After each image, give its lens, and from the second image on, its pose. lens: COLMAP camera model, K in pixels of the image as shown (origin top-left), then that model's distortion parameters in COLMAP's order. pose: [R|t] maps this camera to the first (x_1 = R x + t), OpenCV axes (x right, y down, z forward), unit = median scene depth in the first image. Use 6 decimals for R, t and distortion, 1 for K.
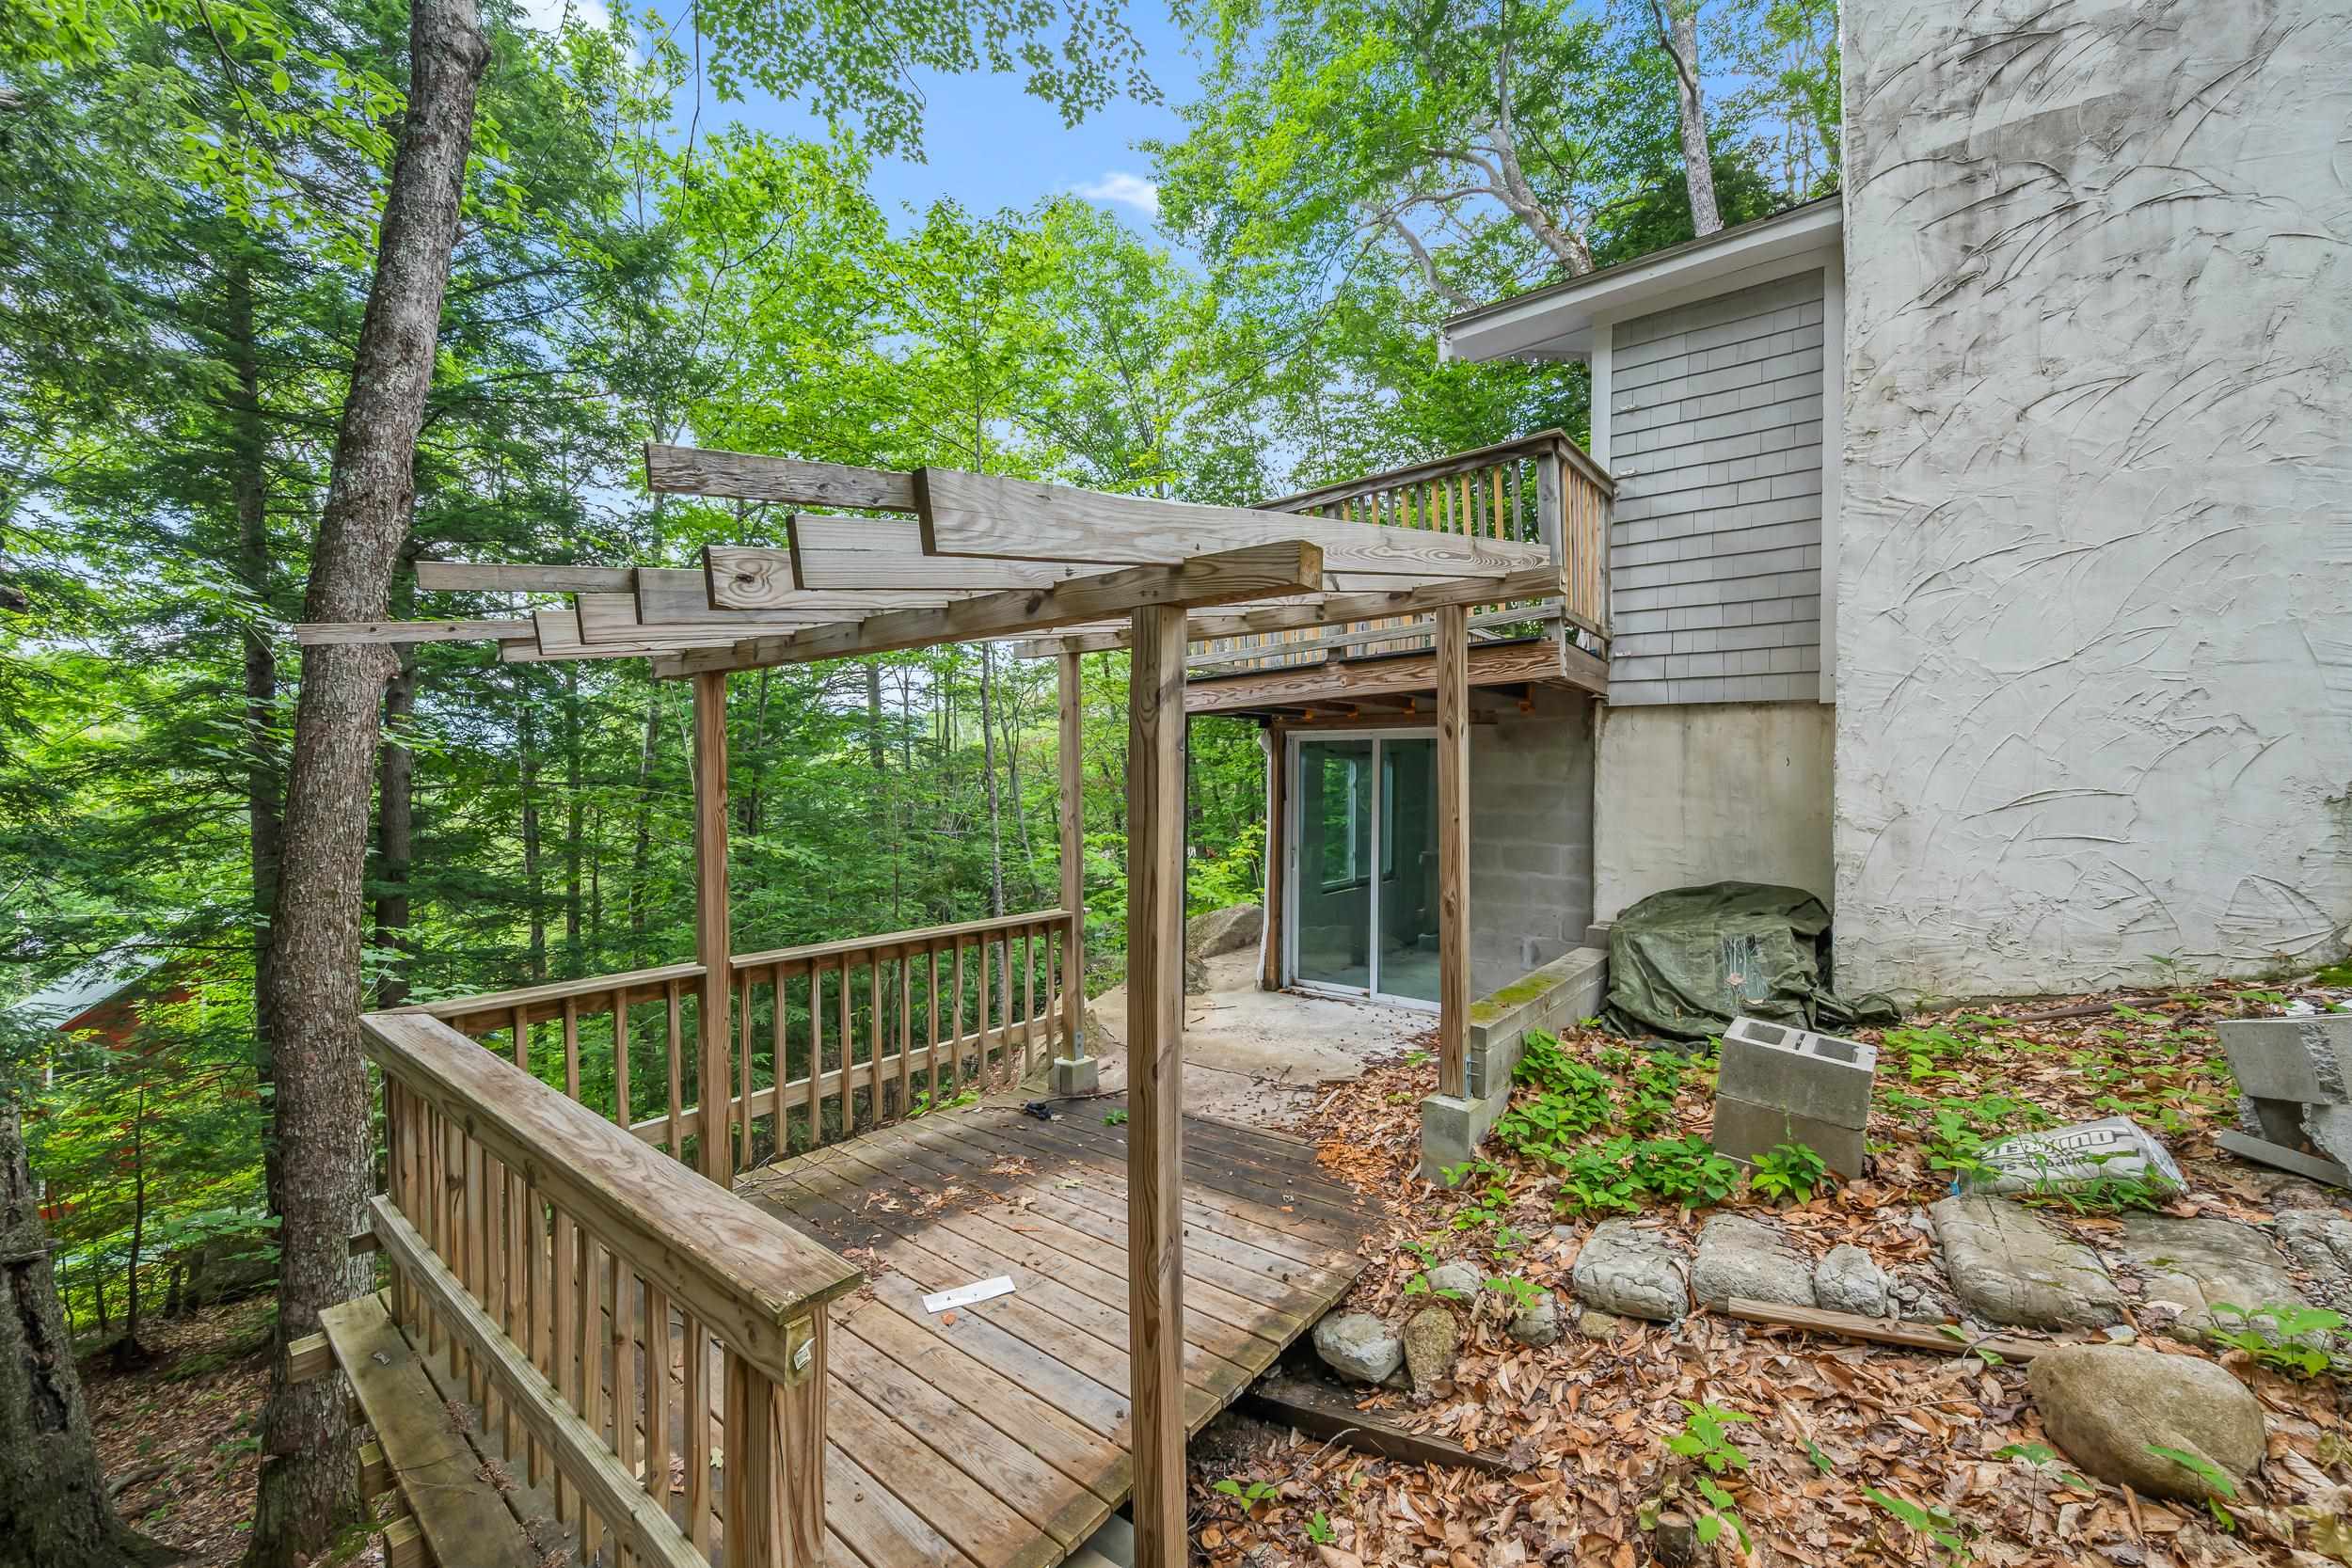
lens RADIAL K [[921.9, 0, 1192.3], [0, 921.9, 776.4], [0, 0, 1]] dist [-0.002420, 0.000565]
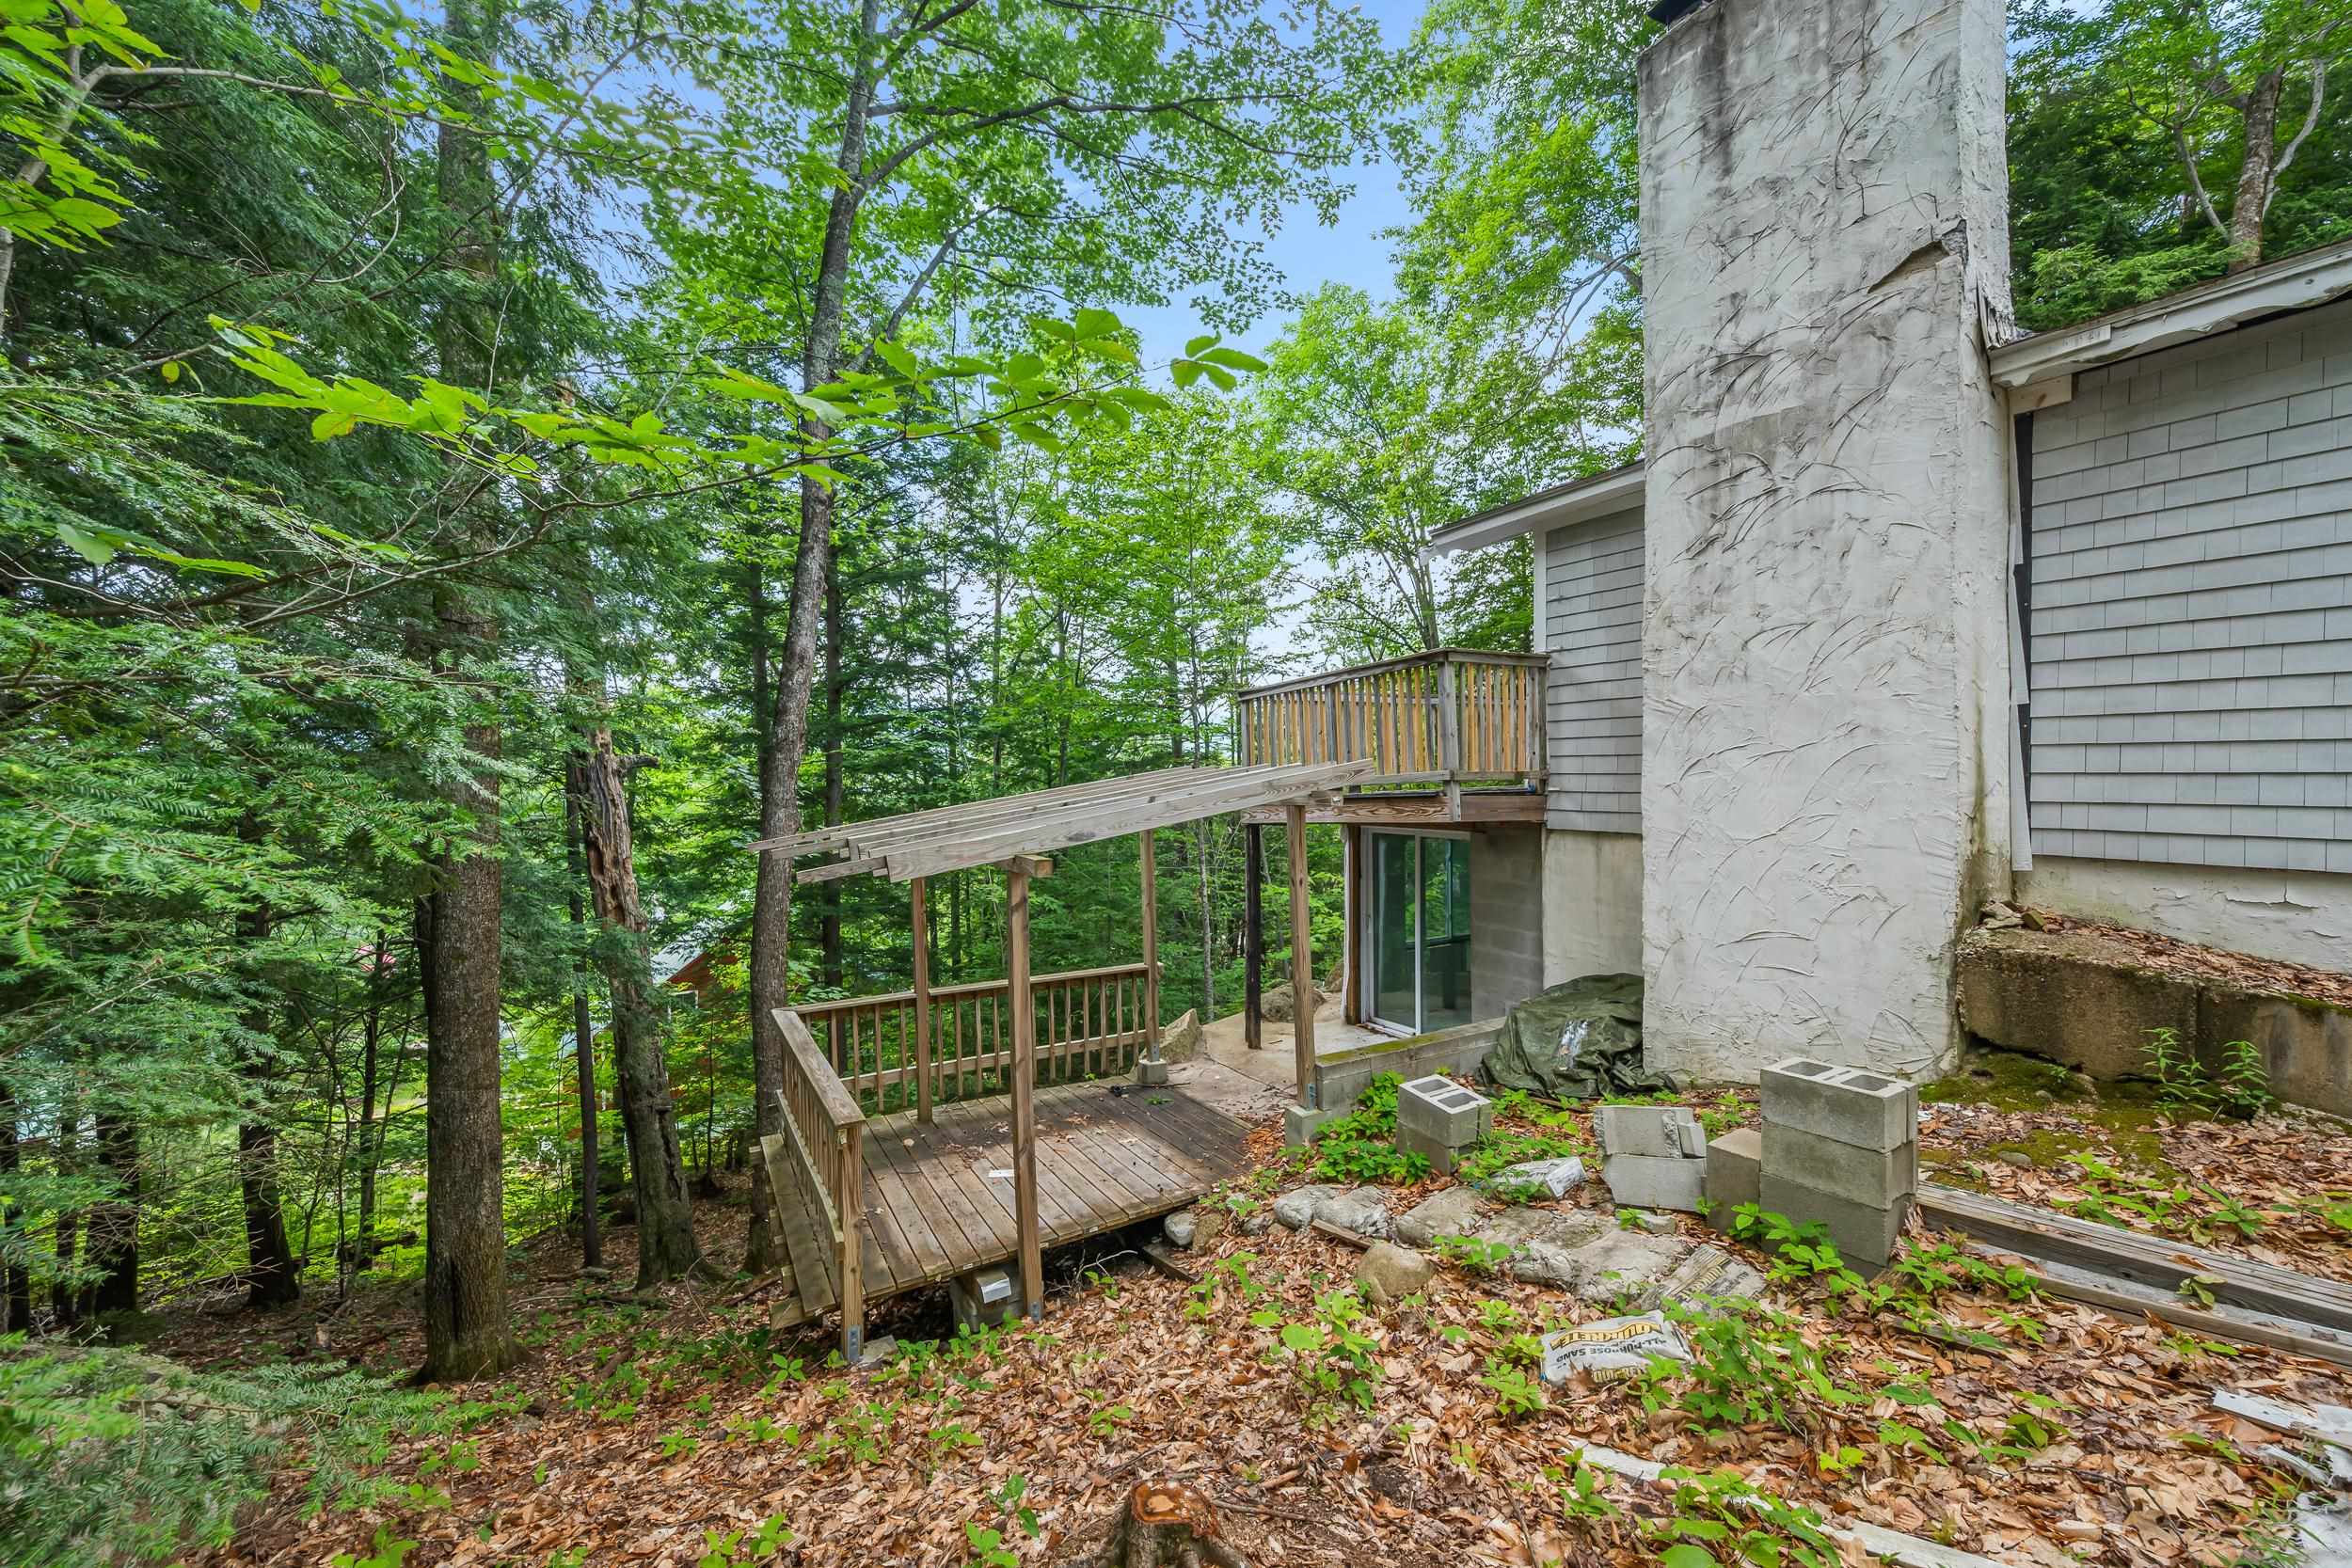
lens RADIAL K [[921.9, 0, 1192.3], [0, 921.9, 776.4], [0, 0, 1]] dist [-0.002420, 0.000565]
pose [[0.930779, -0.012629, -0.365363, 0.643901], [0.012600, 0.999918, -0.002463, -0.211809], [0.365364, -0.002311, 0.930862, -0.527394]]
